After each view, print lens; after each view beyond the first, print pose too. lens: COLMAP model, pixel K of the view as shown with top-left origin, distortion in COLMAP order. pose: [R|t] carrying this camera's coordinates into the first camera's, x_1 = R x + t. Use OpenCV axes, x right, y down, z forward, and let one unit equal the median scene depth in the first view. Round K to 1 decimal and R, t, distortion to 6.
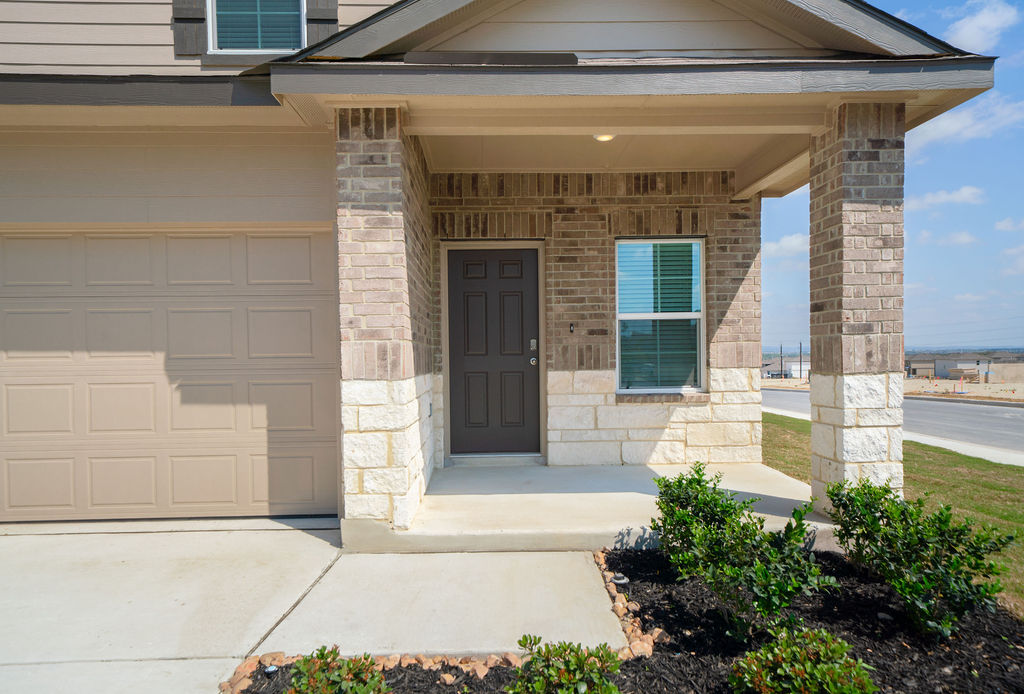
lens RADIAL K [[659.5, 0, 511.8], [0, 659.5, 352.2], [0, 0, 1]] dist [0.054397, 0.001545]
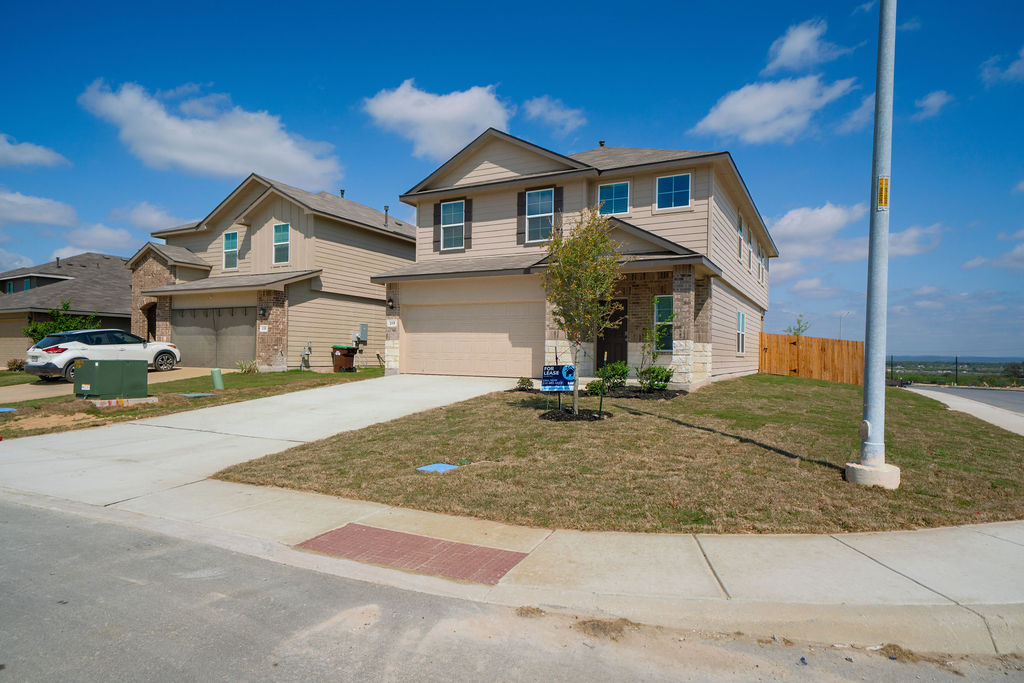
lens RADIAL K [[600.3, 0, 513.1], [0, 600.3, 344.9], [0, 0, 1]] dist [-0.000022, 0.000000]
pose [[0.871448, 0.014838, -0.490264, 0.925811], [-0.021681, 0.999731, -0.008280, 0.072702], [0.490009, 0.017845, 0.871535, -1.545619]]
